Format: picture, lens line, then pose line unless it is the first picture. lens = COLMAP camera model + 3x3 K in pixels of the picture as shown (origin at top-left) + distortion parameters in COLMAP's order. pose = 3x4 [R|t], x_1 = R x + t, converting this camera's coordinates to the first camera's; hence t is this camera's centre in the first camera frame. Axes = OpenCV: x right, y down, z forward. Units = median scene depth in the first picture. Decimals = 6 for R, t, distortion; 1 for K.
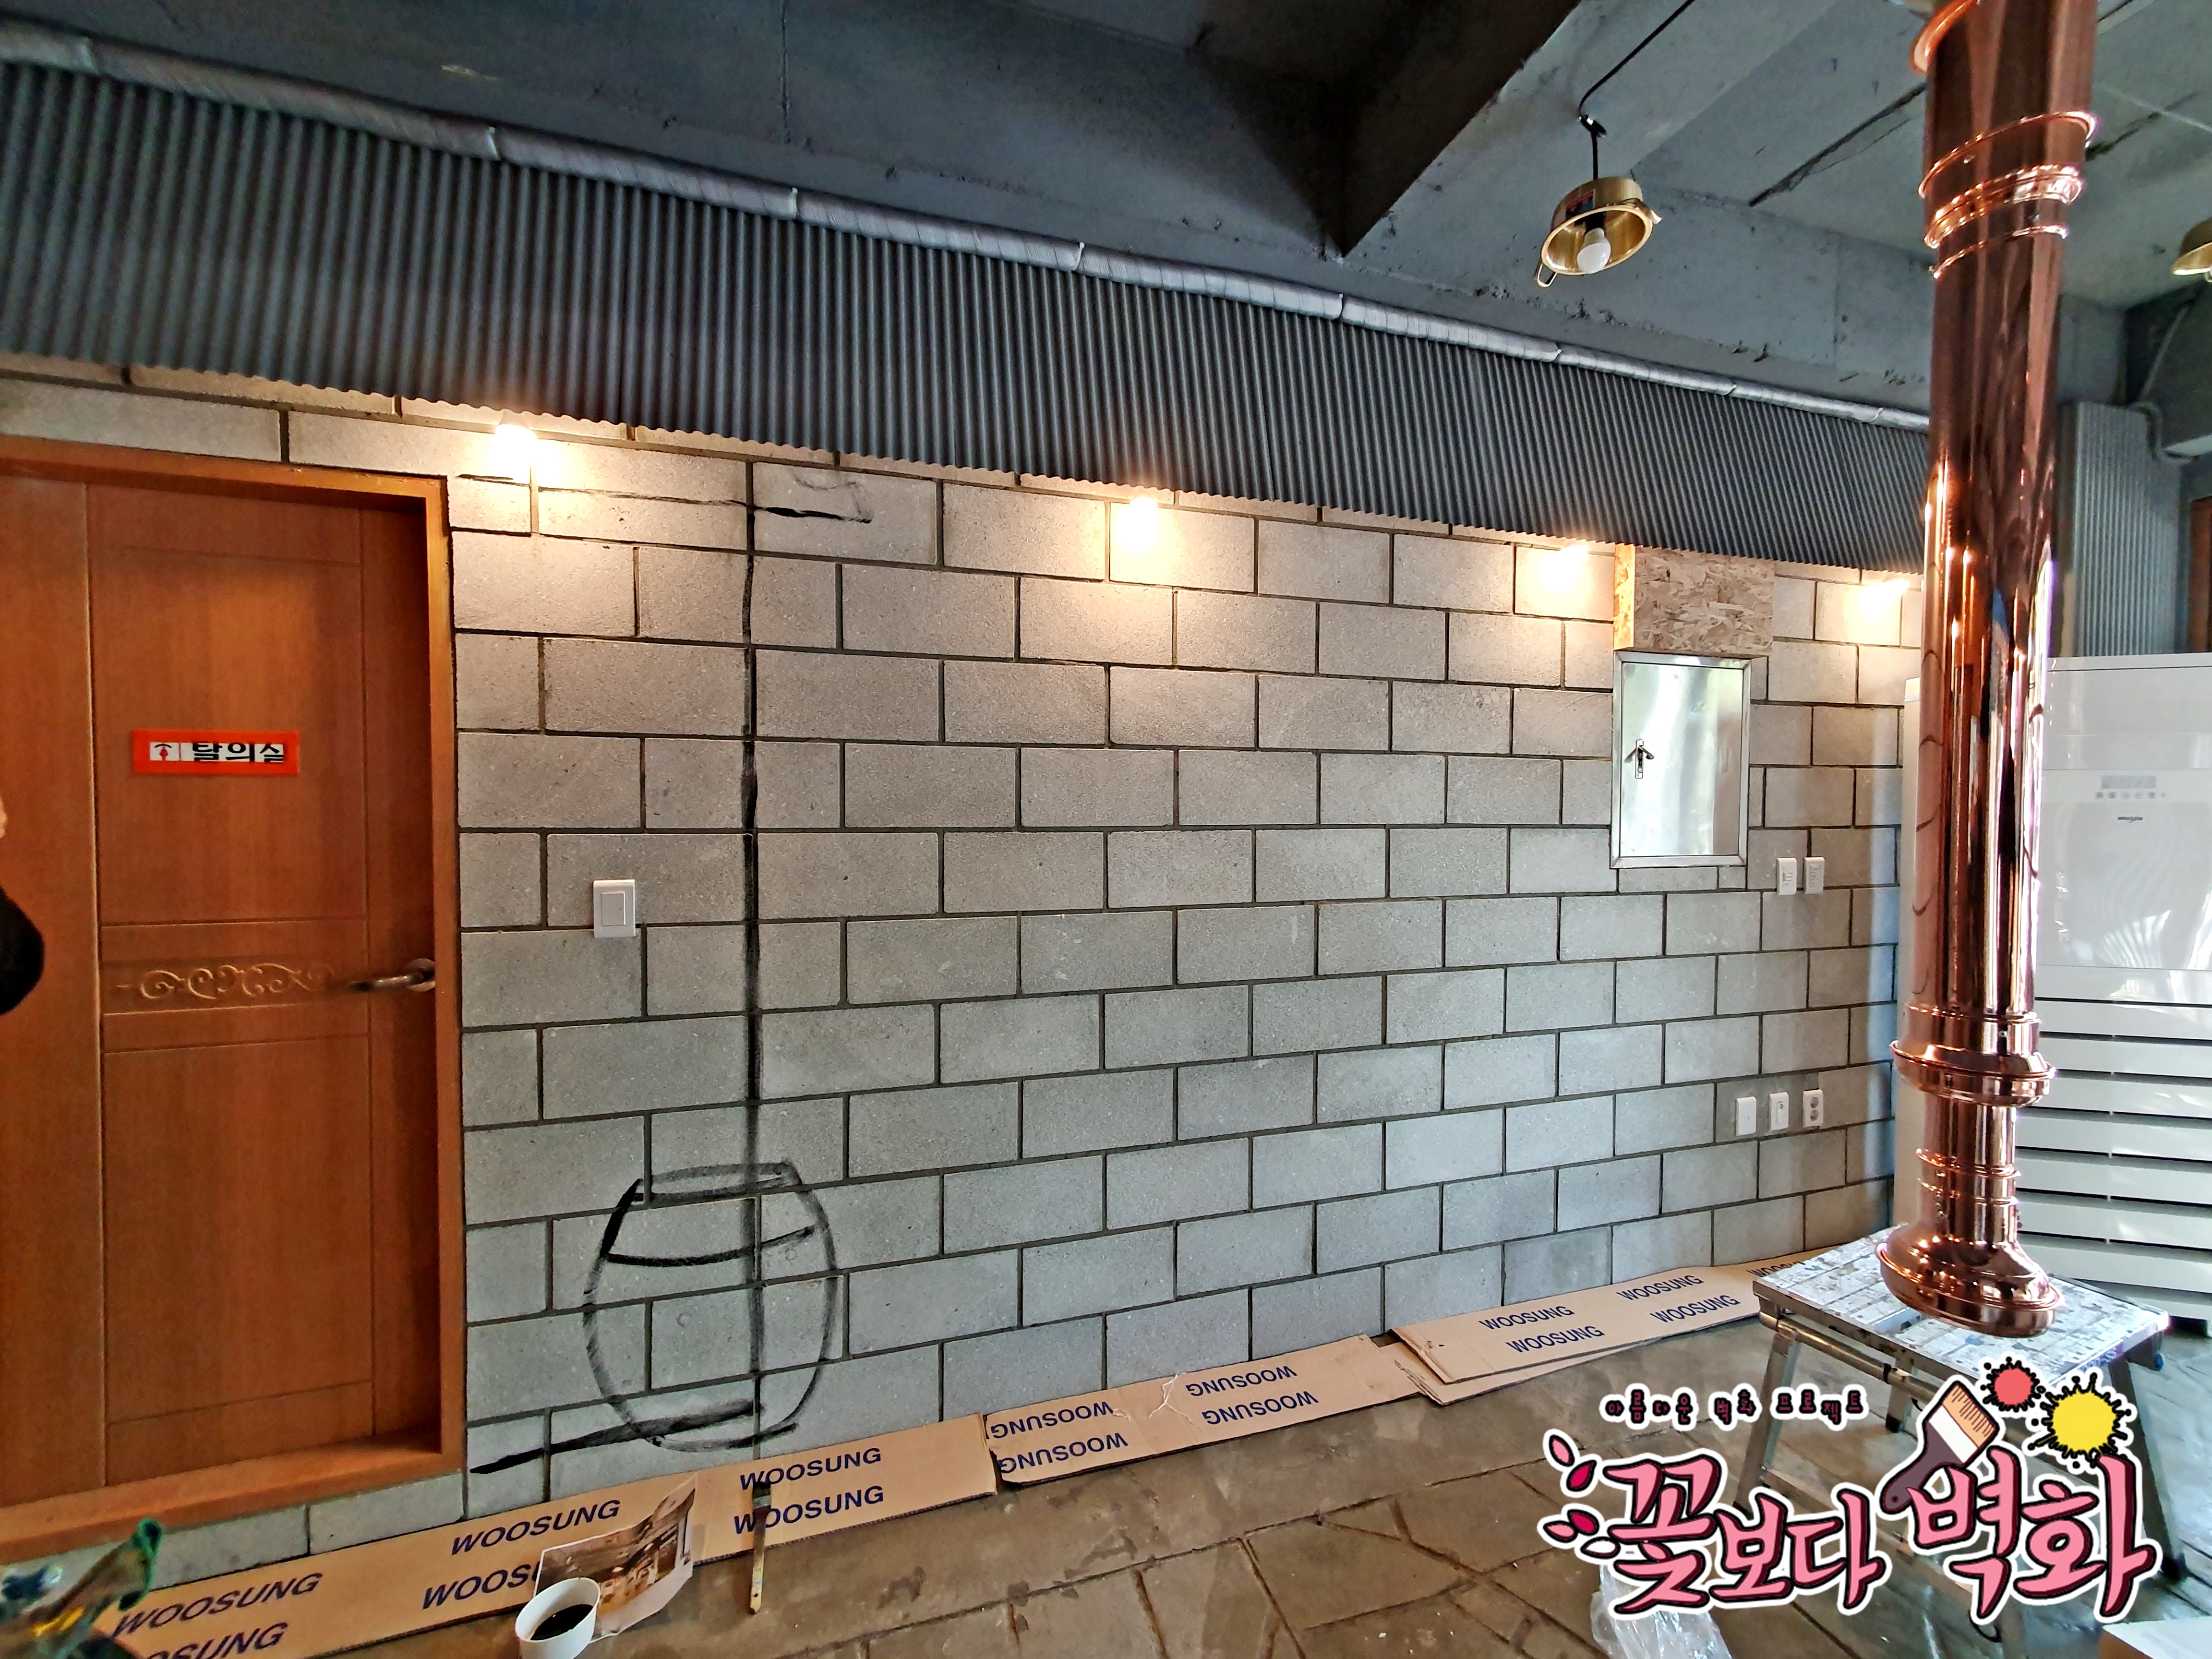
lens RADIAL K [[884.3, 0, 1122.5], [0, 884.3, 823.3], [0, 0, 1]] dist [0.023197, -0.000917]
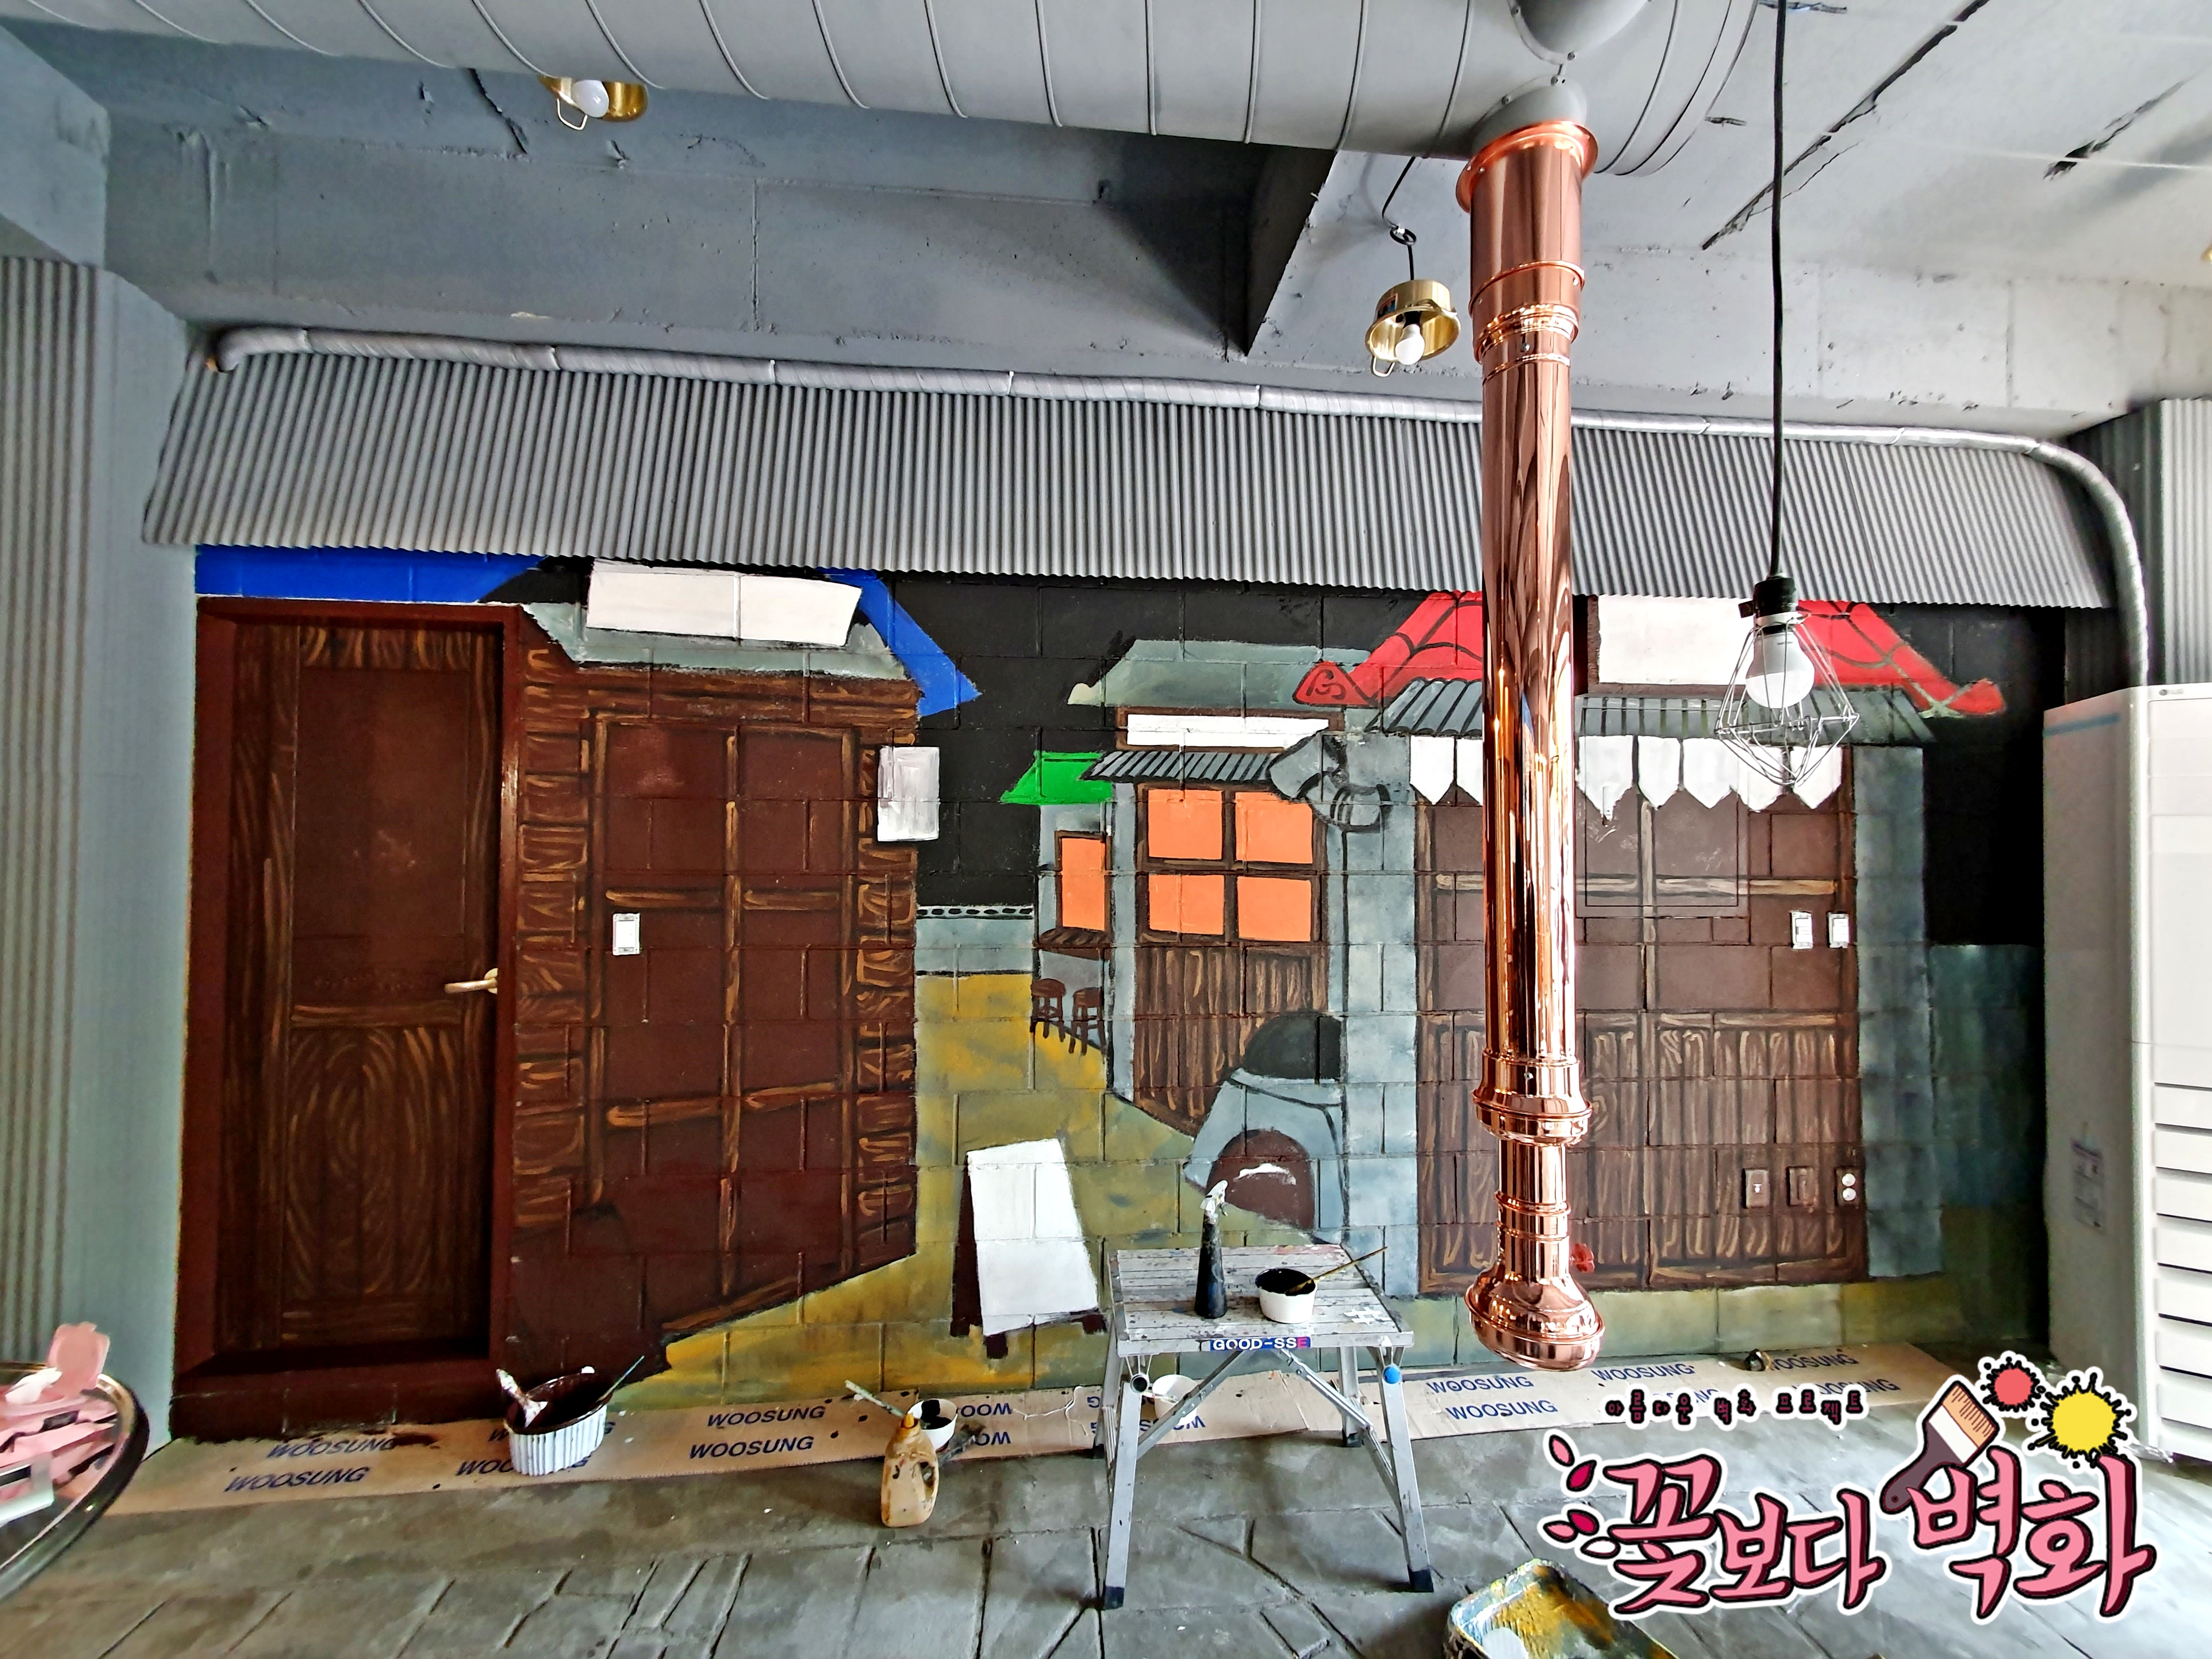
lens RADIAL K [[884.3, 0, 1142.7], [0, 884.3, 824.2], [0, 0, 1]] dist [0.023197, -0.000917]
pose [[0.978442, -0.002302, -0.206510, 0.371180], [-0.005961, 0.999207, -0.039380, -0.015149], [0.206436, 0.039762, 0.977652, -0.079547]]
